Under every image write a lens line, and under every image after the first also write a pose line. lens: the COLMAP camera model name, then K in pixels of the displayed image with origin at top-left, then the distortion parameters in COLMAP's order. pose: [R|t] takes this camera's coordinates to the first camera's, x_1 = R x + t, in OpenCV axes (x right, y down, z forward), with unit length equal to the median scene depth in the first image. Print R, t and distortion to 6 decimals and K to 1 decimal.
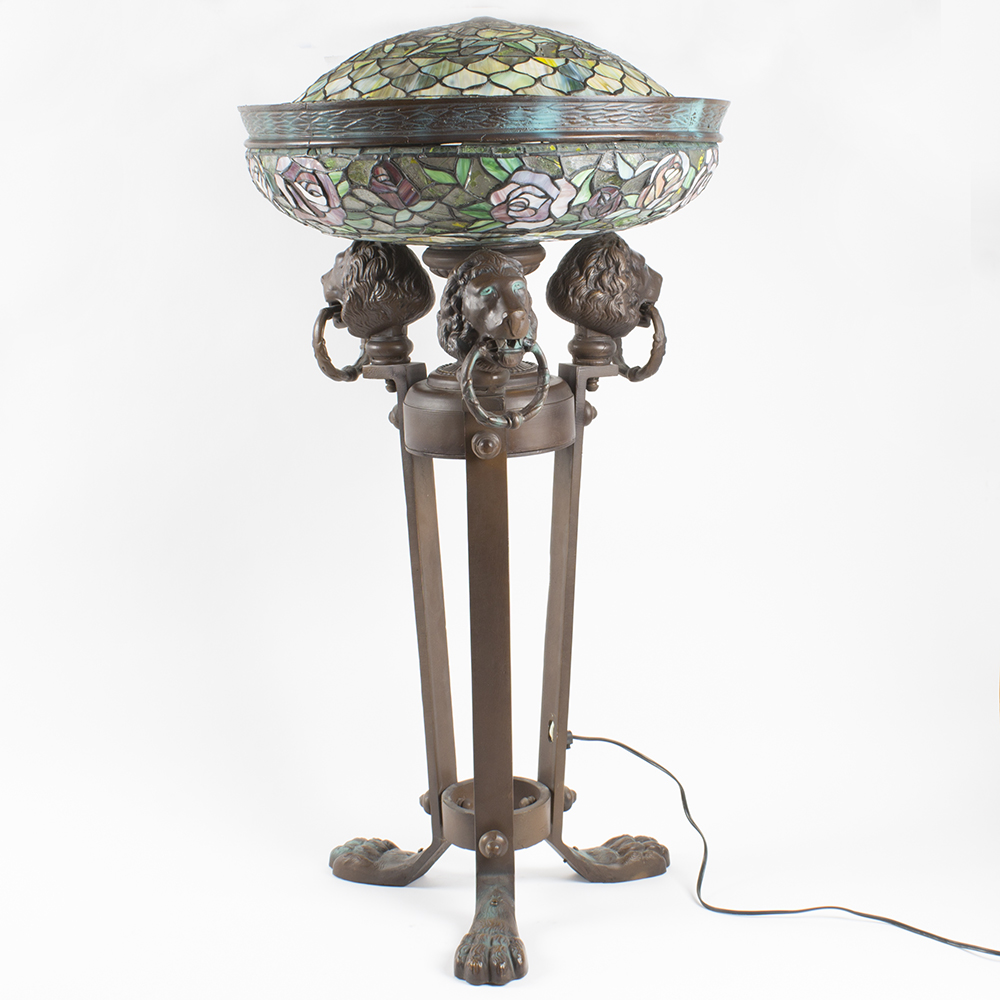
lens RADIAL K [[1829.4, 0, 582.5], [0, 1829.4, 450.2], [0, 0, 1]] dist [-0.113493, 0.000000]
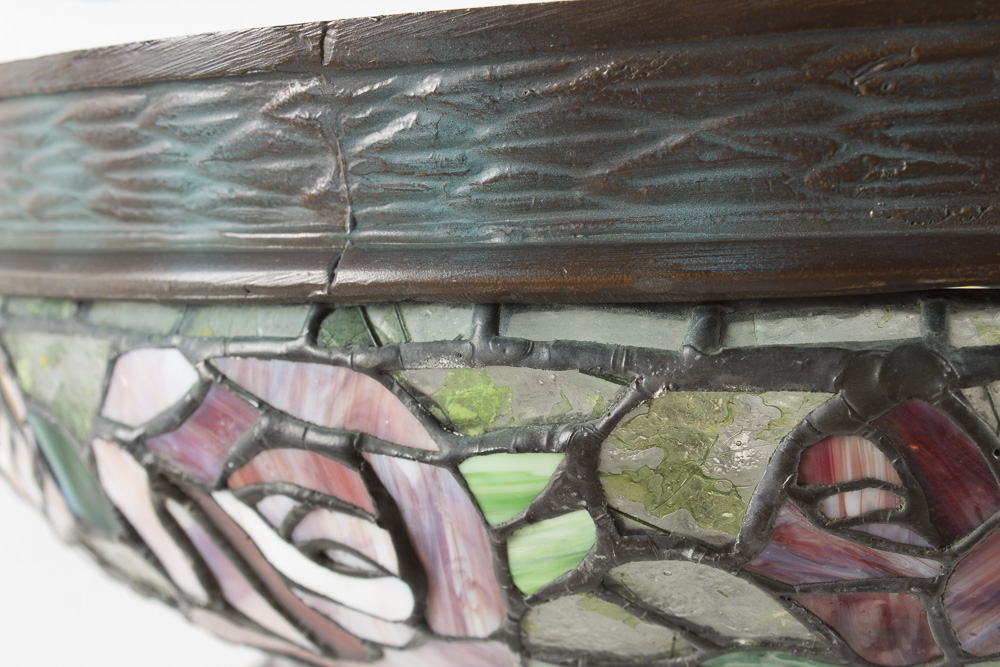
lens RADIAL K [[1743.3, 0, 501.6], [0, 1743.3, 337.8], [0, 0, 1]] dist [-0.005822, 0.000000]
pose [[0.991812, -0.022866, 0.125643, -0.150509], [0.035314, 0.994584, -0.097755, -0.143487], [-0.122727, 0.101391, 0.987248, 0.821307]]
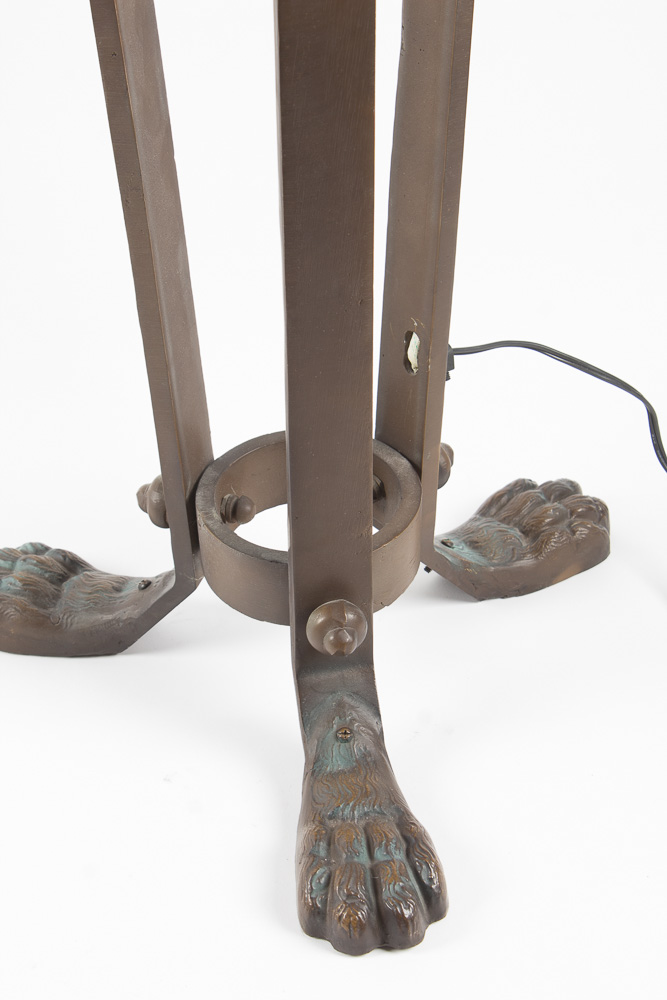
lens RADIAL K [[2280.6, 0, 331.7], [0, 2280.6, 502.3], [0, 0, 1]] dist [-0.014344, 0.000000]
pose [[0.987740, -0.103901, 0.116511, -0.129191], [0.042740, 0.897808, 0.438308, -0.083720], [-0.150145, -0.427954, 0.891242, 0.531811]]
